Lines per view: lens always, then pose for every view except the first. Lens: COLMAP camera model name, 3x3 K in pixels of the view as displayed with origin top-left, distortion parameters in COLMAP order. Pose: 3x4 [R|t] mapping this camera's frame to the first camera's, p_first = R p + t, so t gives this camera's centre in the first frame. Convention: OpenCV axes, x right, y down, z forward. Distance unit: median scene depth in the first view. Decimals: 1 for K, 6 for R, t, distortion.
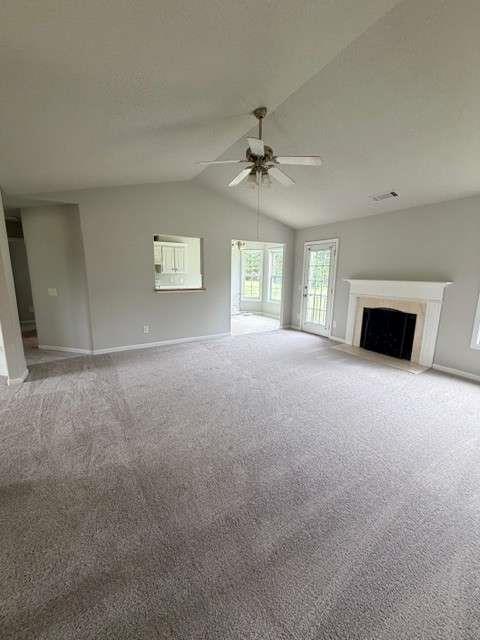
lens RADIAL K [[255.9, 0, 241.2], [0, 255.9, 319.9], [0, 0, 1]] dist [0.003455, 0.000134]
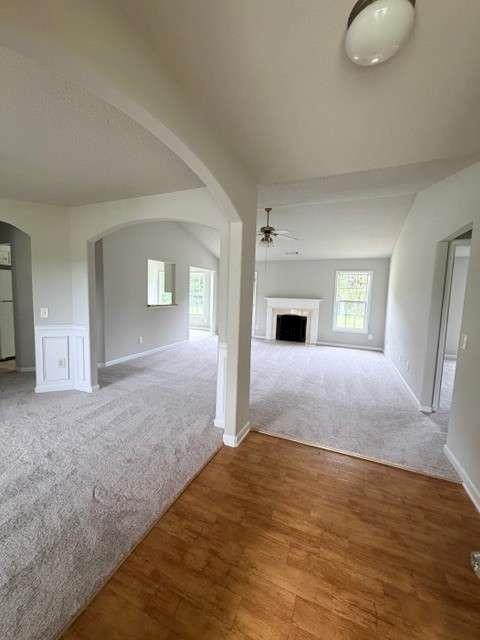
lens RADIAL K [[255.9, 0, 242.1], [0, 255.9, 319.3], [0, 0, 1]] dist [0.003455, 0.000134]
pose [[0.803280, -0.042145, 0.594109, -0.645418], [0.085068, 0.995385, -0.044407, 0.031786], [-0.589496, 0.086211, 0.803158, -0.171764]]
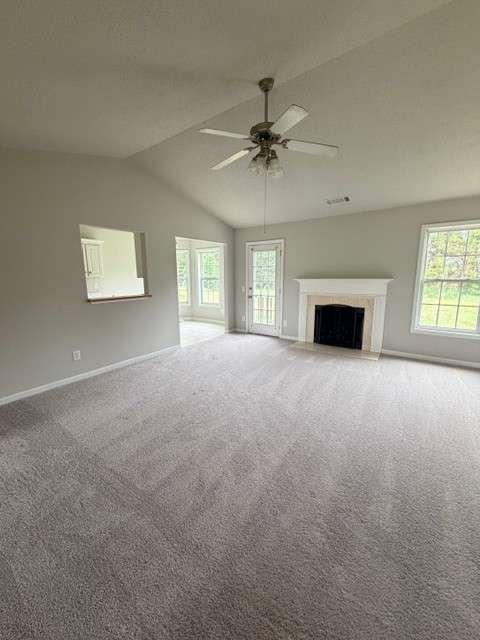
lens RADIAL K [[255.9, 0, 239.5], [0, 255.9, 318.9], [0, 0, 1]] dist [0.003455, 0.000134]
pose [[0.917178, -0.087981, 0.388645, -0.211999], [0.092522, 0.995686, 0.007055, -0.026872], [-0.387589, 0.029488, 0.921361, 0.144212]]
